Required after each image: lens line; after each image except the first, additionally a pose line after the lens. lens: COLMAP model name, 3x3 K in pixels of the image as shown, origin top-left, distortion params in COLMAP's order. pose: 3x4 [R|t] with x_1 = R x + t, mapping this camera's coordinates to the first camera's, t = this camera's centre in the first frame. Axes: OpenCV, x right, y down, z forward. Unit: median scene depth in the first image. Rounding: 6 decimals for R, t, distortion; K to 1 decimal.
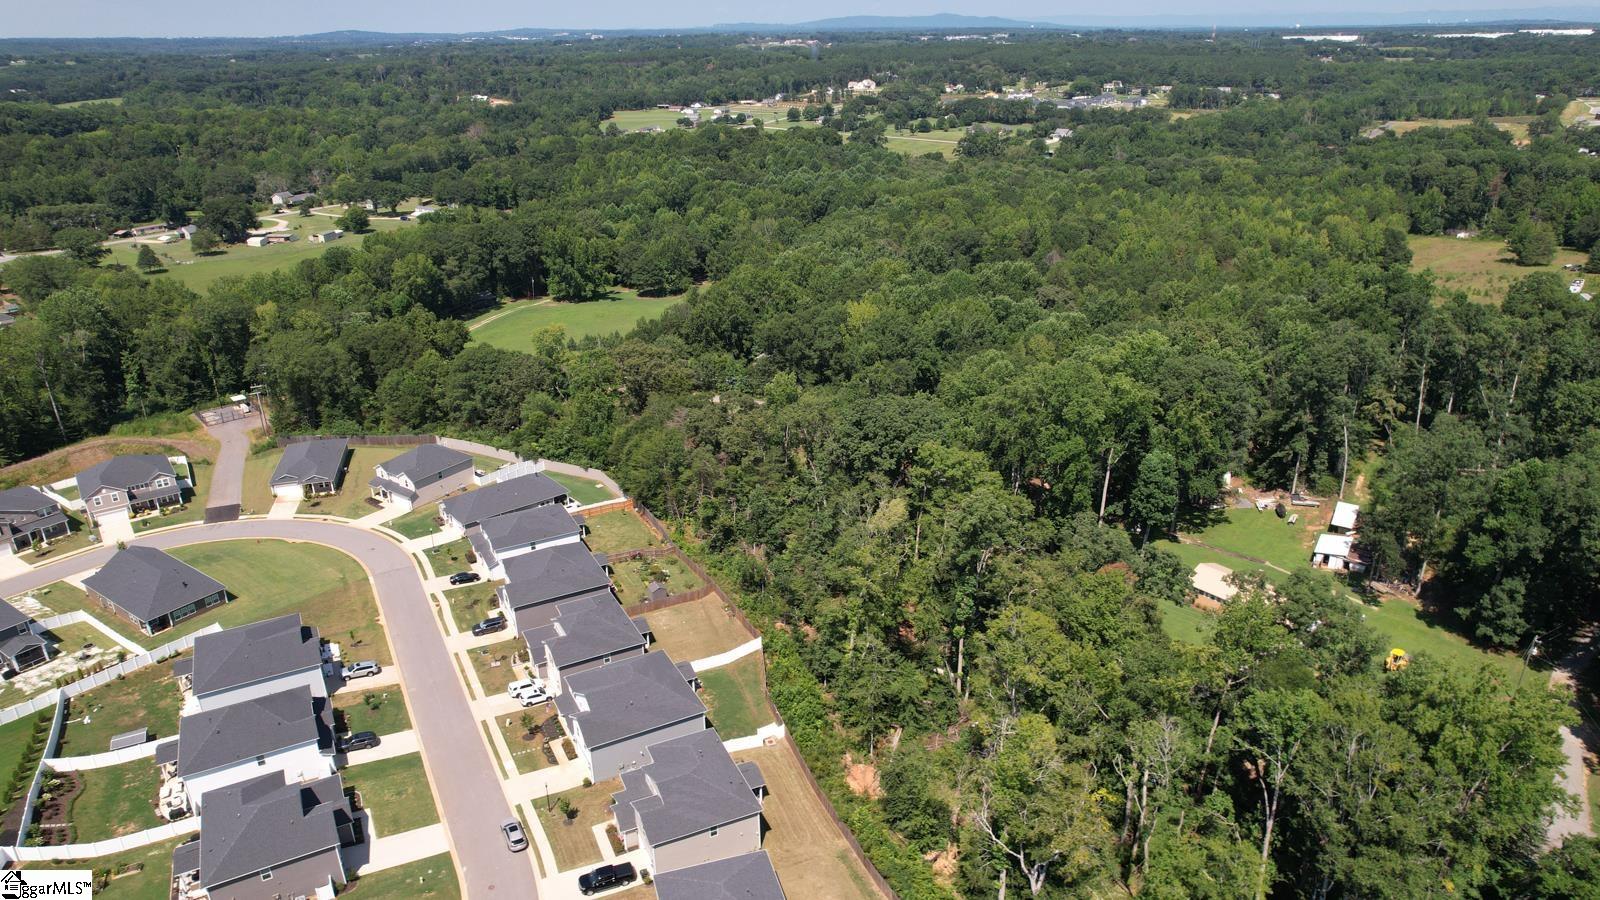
lens RADIAL K [[1029.4, 0, 806.1], [0, 1029.4, 452.9], [0, 0, 1]] dist [-0.083915, 0.078498]
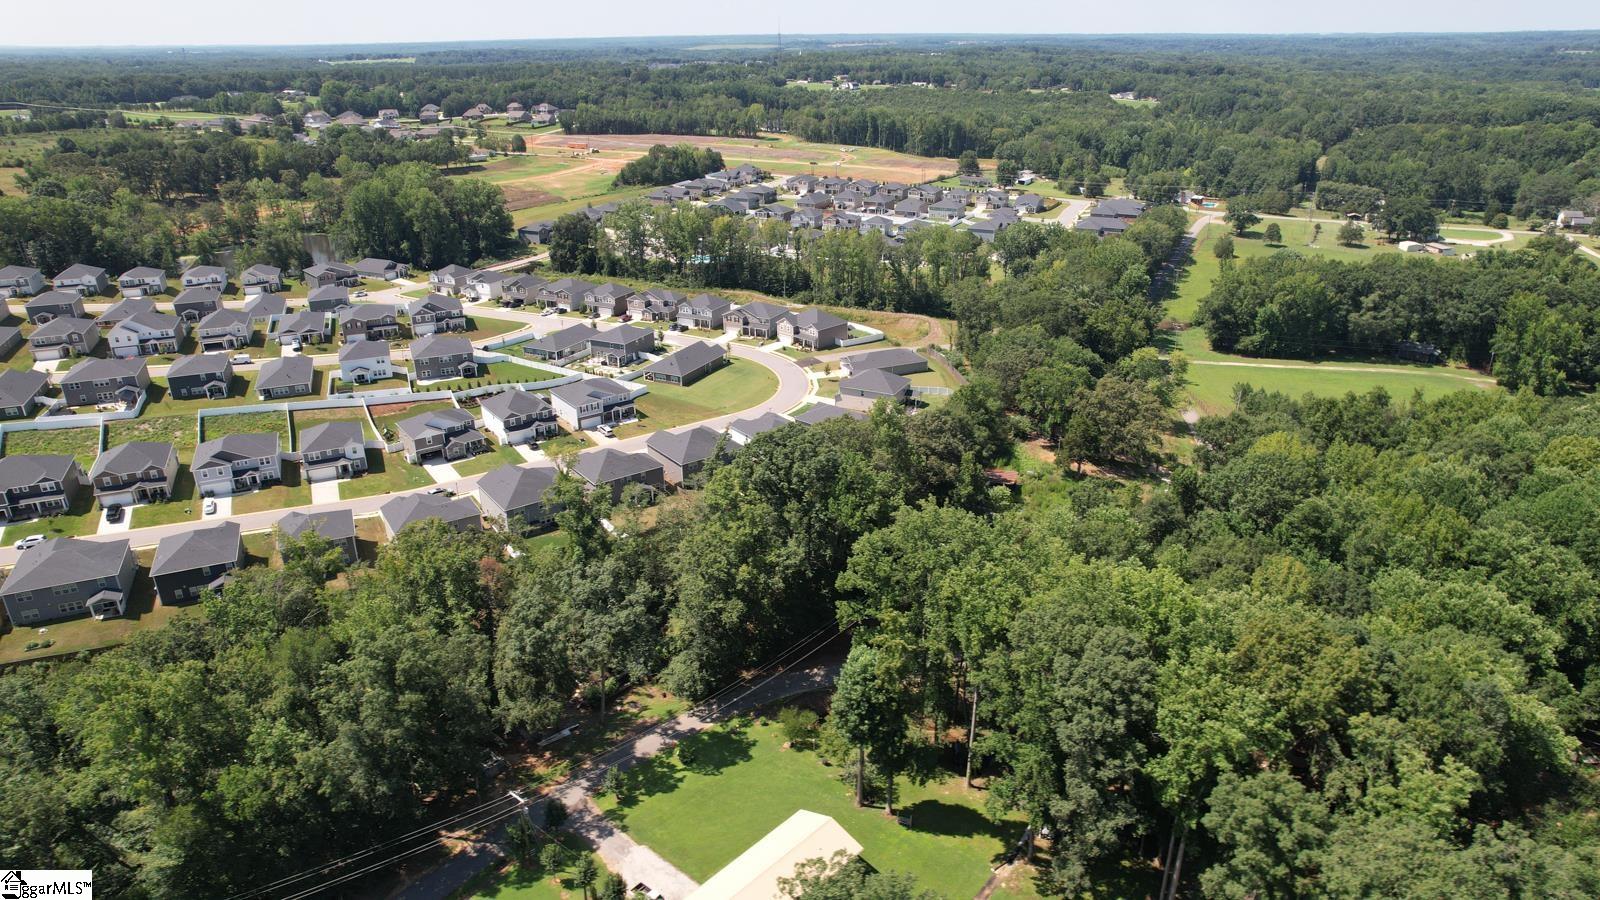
lens RADIAL K [[1029.4, 0, 806.1], [0, 1029.4, 452.9], [0, 0, 1]] dist [-0.083915, 0.078498]
pose [[0.133675, 0.386669, -0.912479, 0.606550], [-0.376409, 0.871553, 0.314183, -0.212732], [0.916759, 0.301467, 0.262050, 0.470112]]
